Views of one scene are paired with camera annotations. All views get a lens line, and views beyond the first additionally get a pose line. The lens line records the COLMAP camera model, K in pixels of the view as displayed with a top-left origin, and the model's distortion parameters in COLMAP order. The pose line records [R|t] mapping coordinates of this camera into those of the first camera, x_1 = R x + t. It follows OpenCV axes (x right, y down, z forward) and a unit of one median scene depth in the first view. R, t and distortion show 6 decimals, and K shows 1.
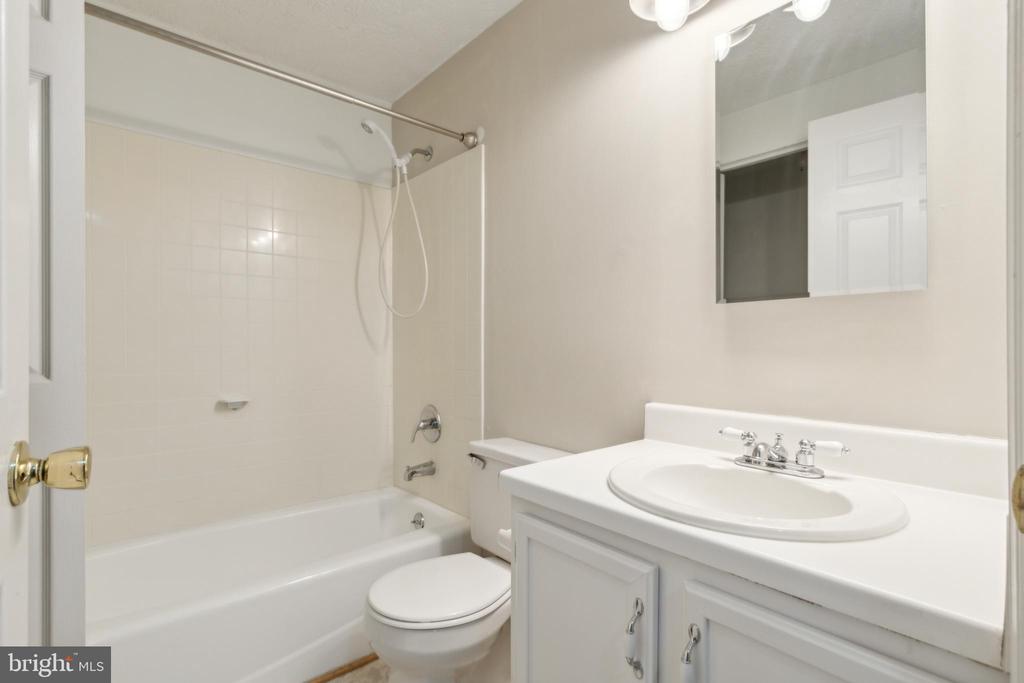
lens RADIAL K [[491.0, 0, 510.3], [0, 491.0, 346.9], [0, 0, 1]] dist [-0.002017, -0.000730]
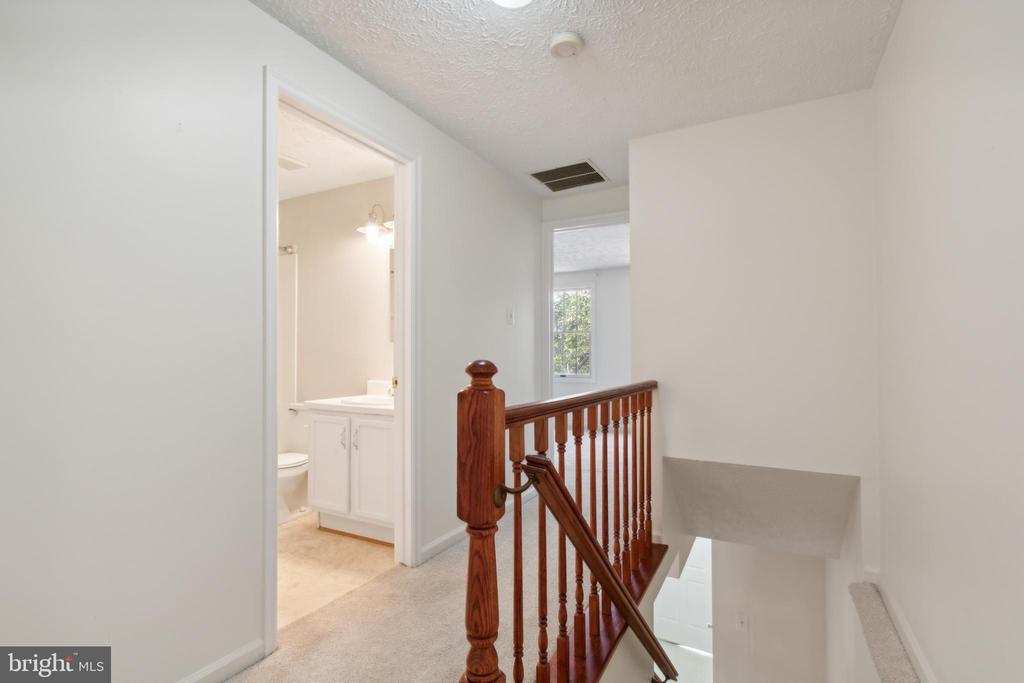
lens RADIAL K [[491.0, 0, 510.3], [0, 491.0, 346.9], [0, 0, 1]] dist [-0.002017, -0.000730]
pose [[0.934247, 0.002418, 0.356617, 0.048671], [0.001849, 0.999931, -0.011624, -0.015018], [-0.356621, 0.011519, 0.934178, -1.244021]]
